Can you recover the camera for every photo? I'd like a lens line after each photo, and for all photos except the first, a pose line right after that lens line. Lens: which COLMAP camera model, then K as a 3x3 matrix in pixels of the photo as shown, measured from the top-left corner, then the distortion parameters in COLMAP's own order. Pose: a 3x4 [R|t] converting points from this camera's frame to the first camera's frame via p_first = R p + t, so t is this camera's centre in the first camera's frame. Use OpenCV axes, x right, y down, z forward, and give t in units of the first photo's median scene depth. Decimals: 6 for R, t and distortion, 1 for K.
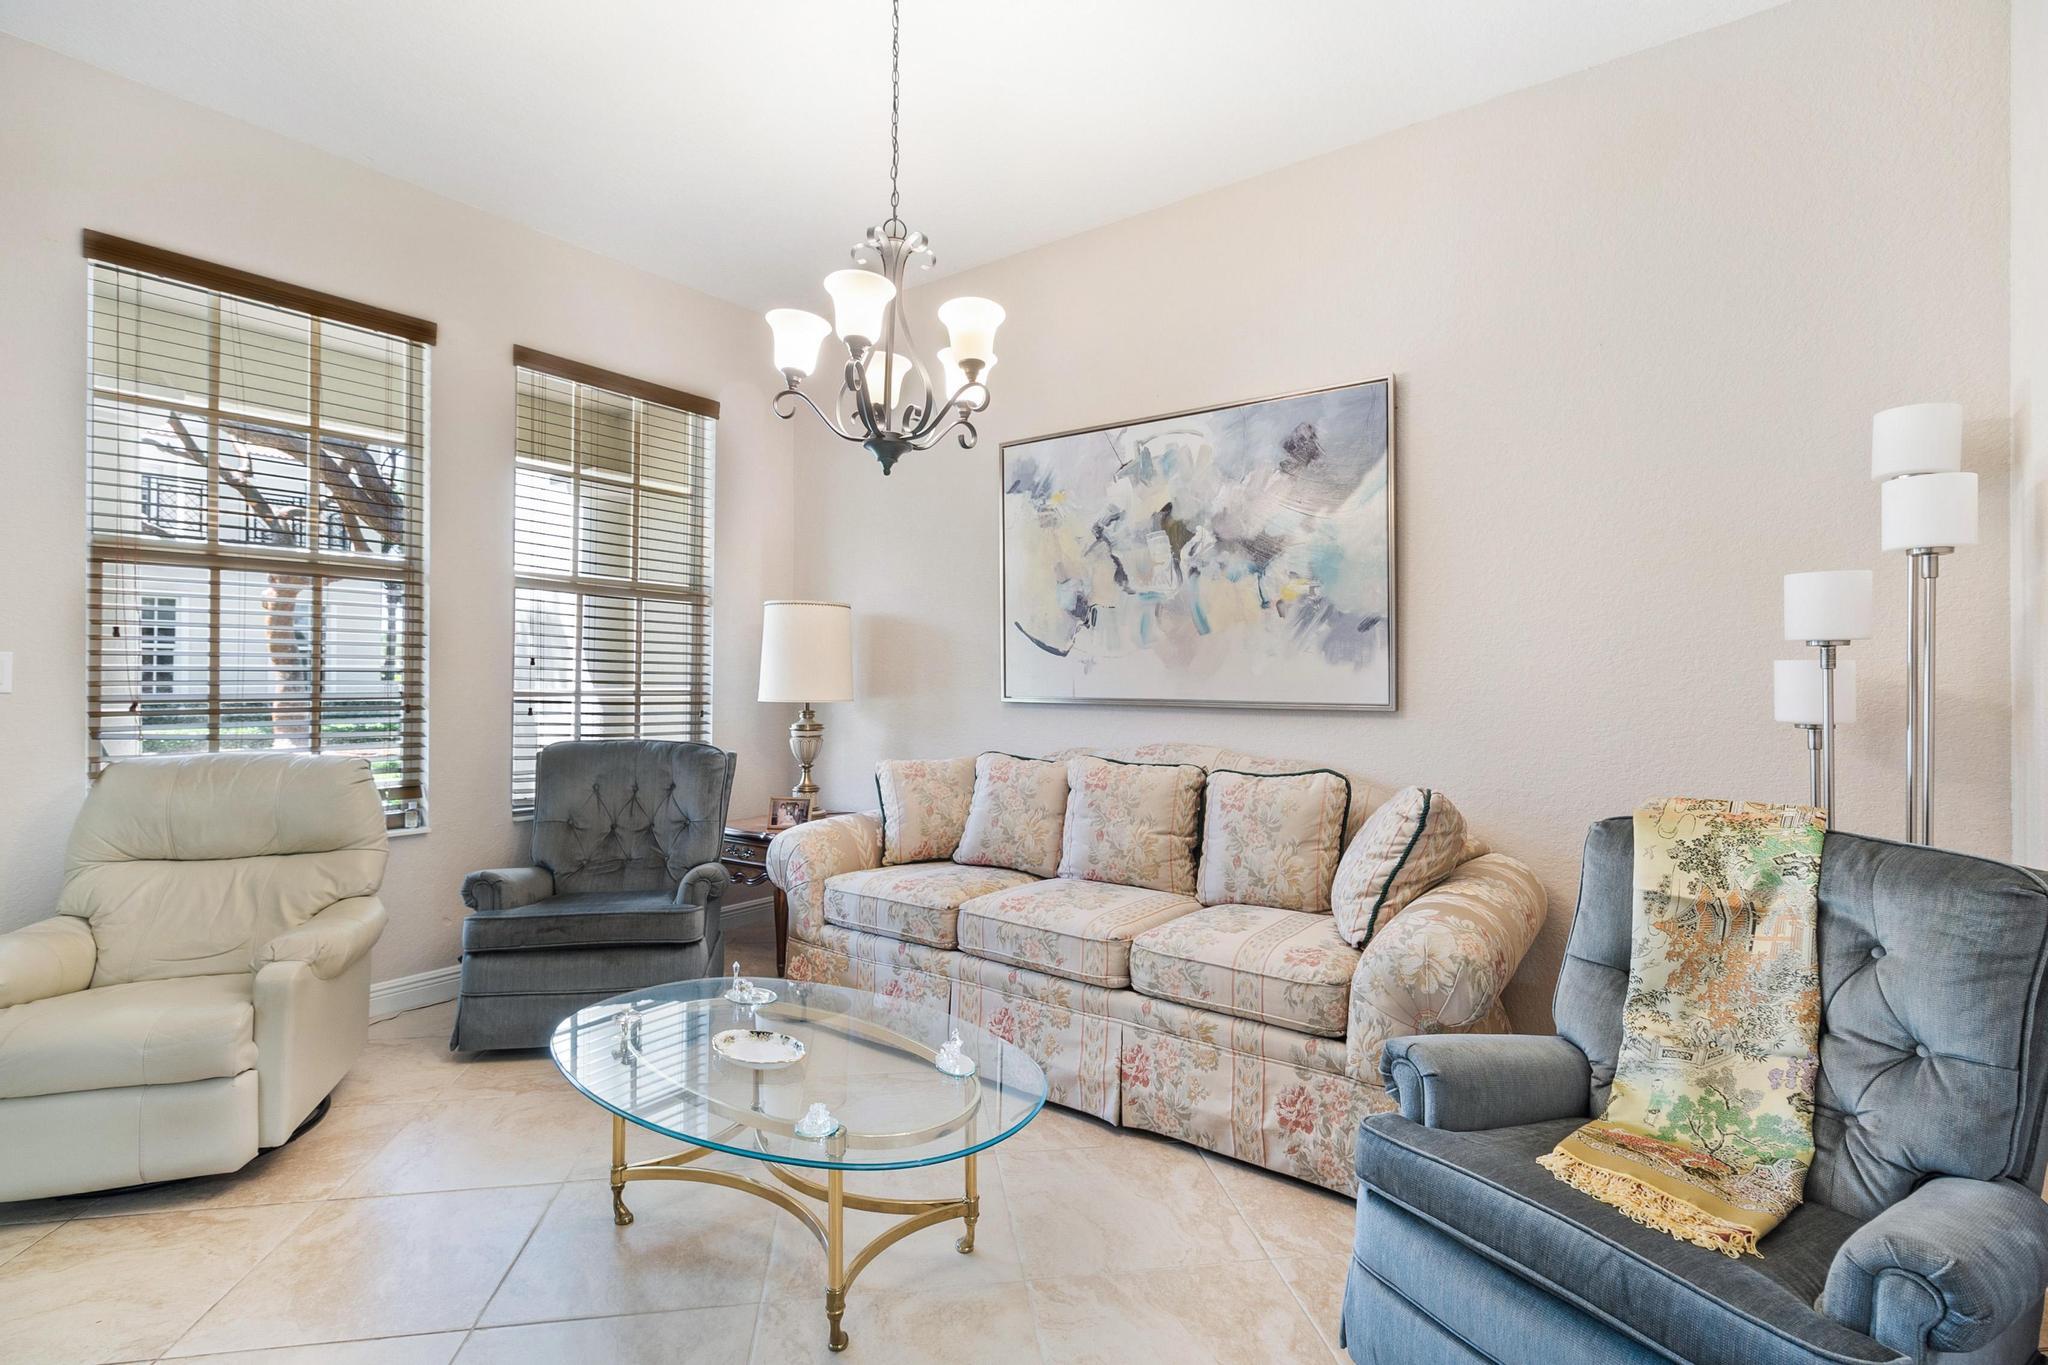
lens RADIAL K [[956.0, 0, 1025.5], [0, 956.0, 676.0], [0, 0, 1]] dist [0.007302, -0.000632]
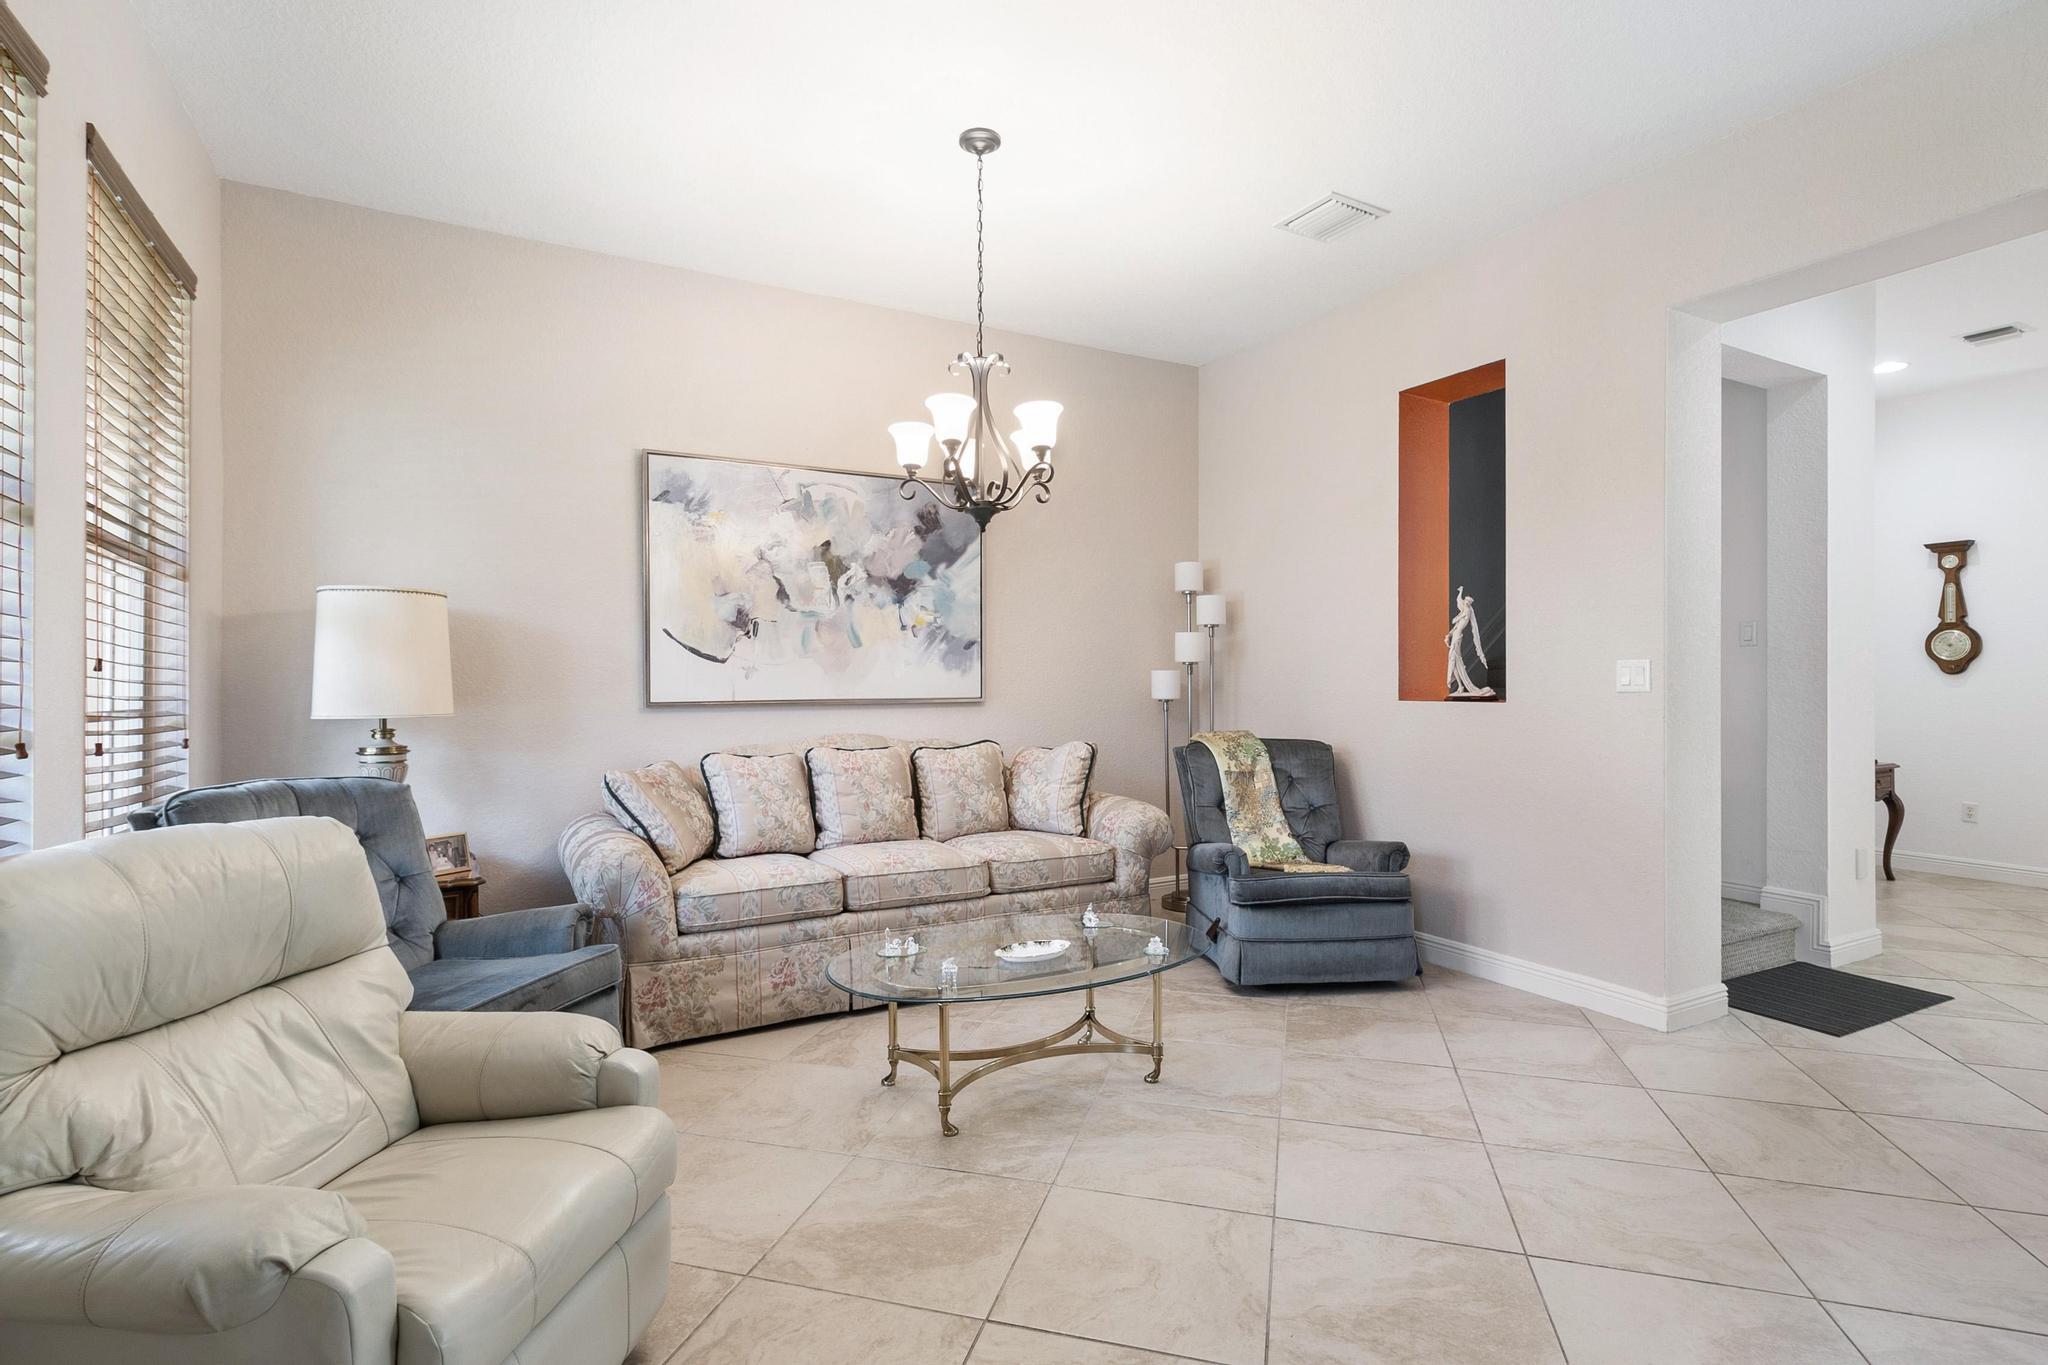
lens RADIAL K [[1014.3, 0, 1024.1], [0, 1014.3, 678.0], [0, 0, 1]] dist [0.000025, 0.000041]
pose [[0.406094, -0.007039, 0.913804, -0.968822], [0.004838, 0.999973, 0.005553, -0.009074], [-0.913818, 0.002166, 0.406117, 0.241043]]
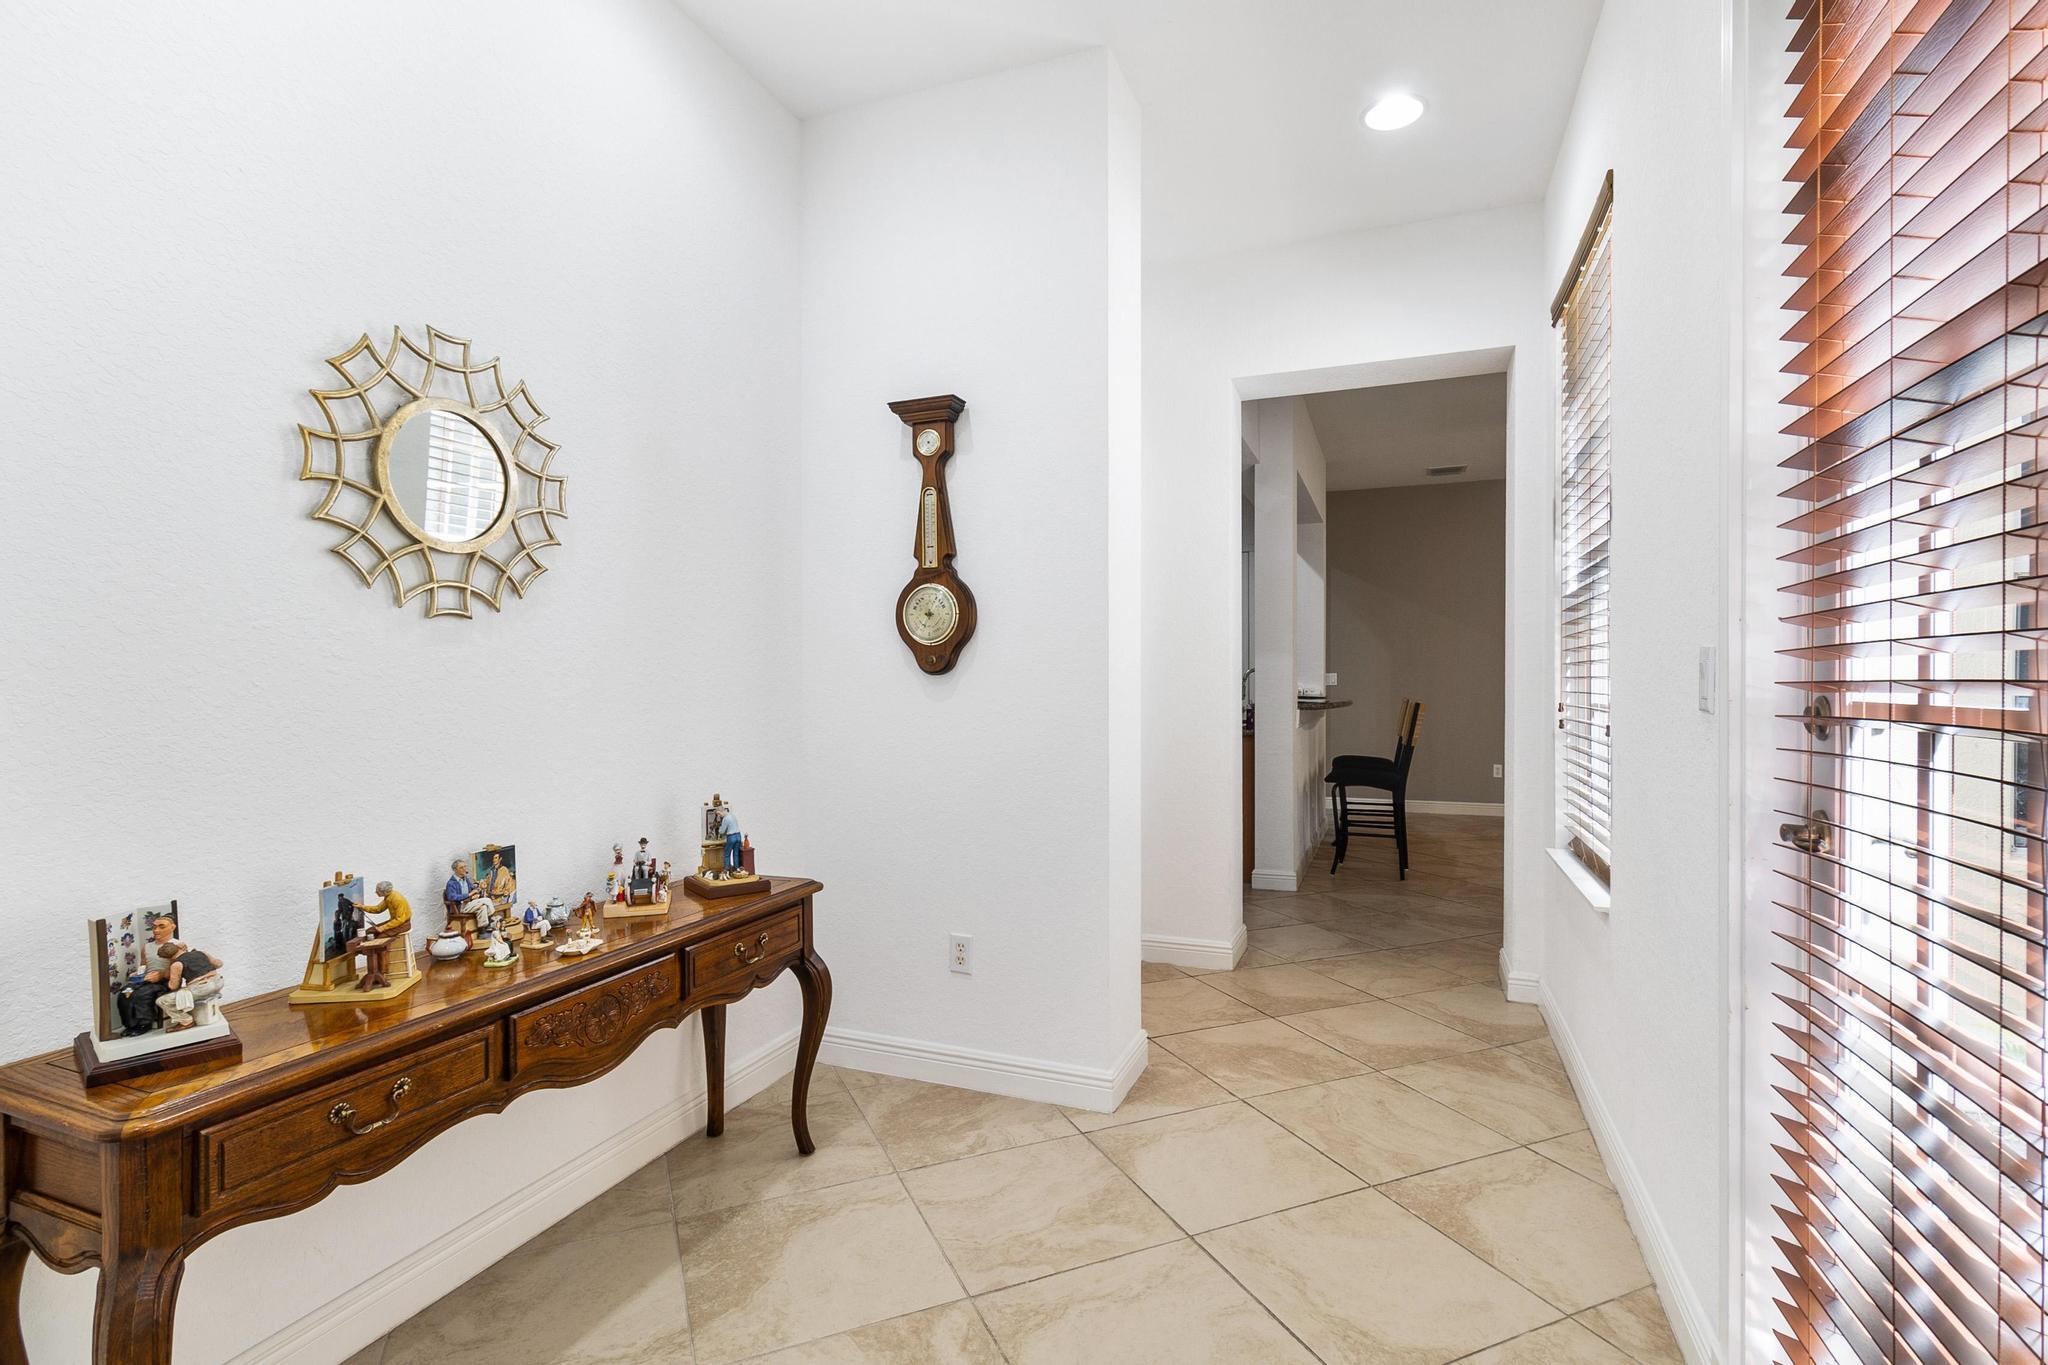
lens RADIAL K [[956.0, 0, 1022.3], [0, 956.0, 681.3], [0, 0, 1]] dist [0.007302, -0.000632]
pose [[-0.283869, -0.005499, 0.958847, 1.884562], [-0.000620, 0.999984, 0.005551, 0.014697], [-0.958863, 0.000982, -0.283868, -0.926856]]
